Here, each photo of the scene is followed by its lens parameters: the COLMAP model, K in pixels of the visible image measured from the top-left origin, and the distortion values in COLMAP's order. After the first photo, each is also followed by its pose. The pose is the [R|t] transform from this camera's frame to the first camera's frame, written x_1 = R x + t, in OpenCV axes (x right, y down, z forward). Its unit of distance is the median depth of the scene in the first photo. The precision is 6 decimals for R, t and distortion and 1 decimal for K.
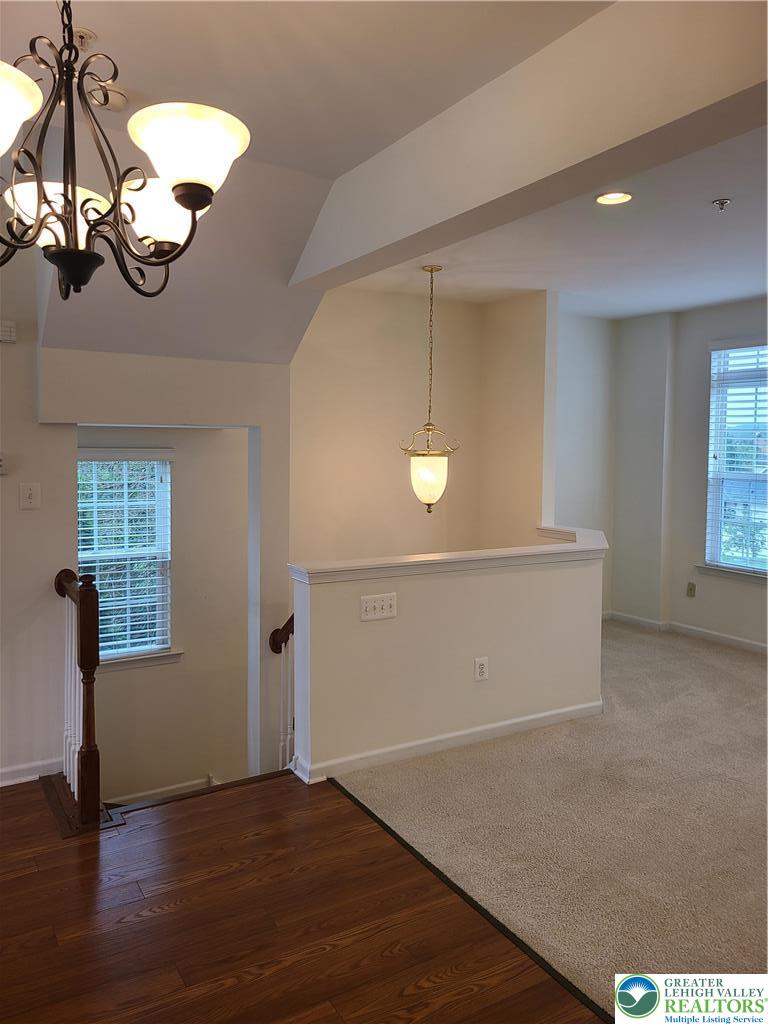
lens RADIAL K [[768.3, 0, 374.2], [0, 768.3, 492.7], [0, 0, 1]] dist [0.054324, -0.040256]
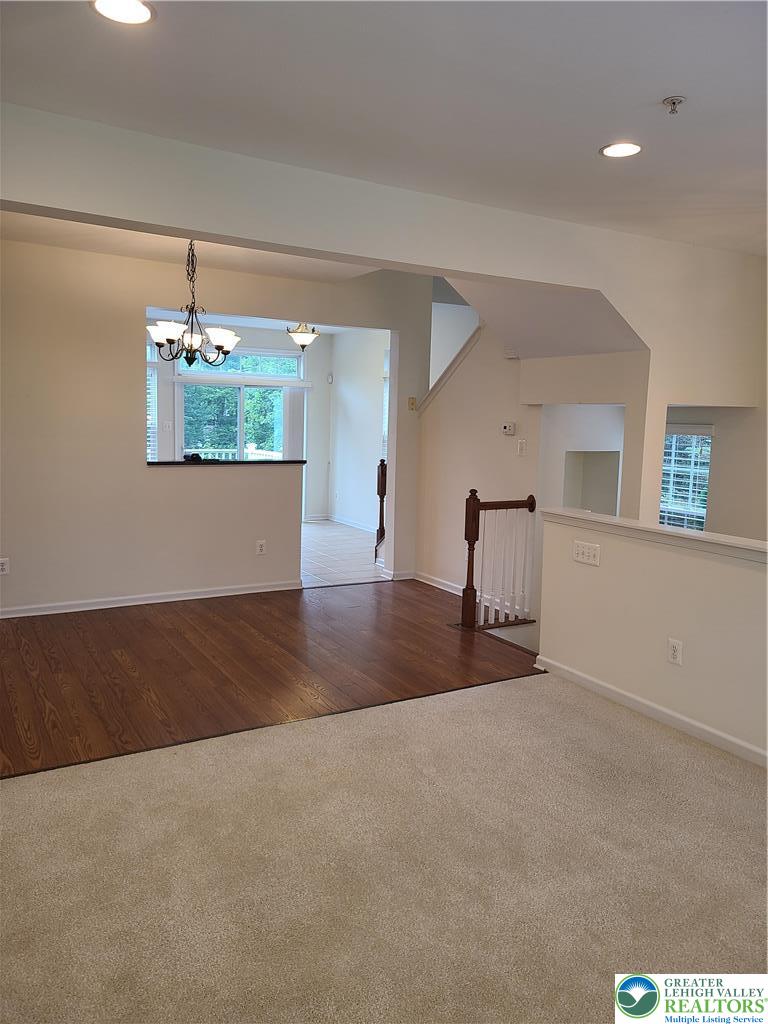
lens RADIAL K [[768.3, 0, 392.3], [0, 768.3, 504.3], [0, 0, 1]] dist [0.054324, -0.040256]
pose [[0.002754, 0.107245, -0.994229, 0.909599], [-0.095022, 0.989762, 0.106500, -0.017495], [0.995471, 0.094180, 0.012917, 0.528855]]
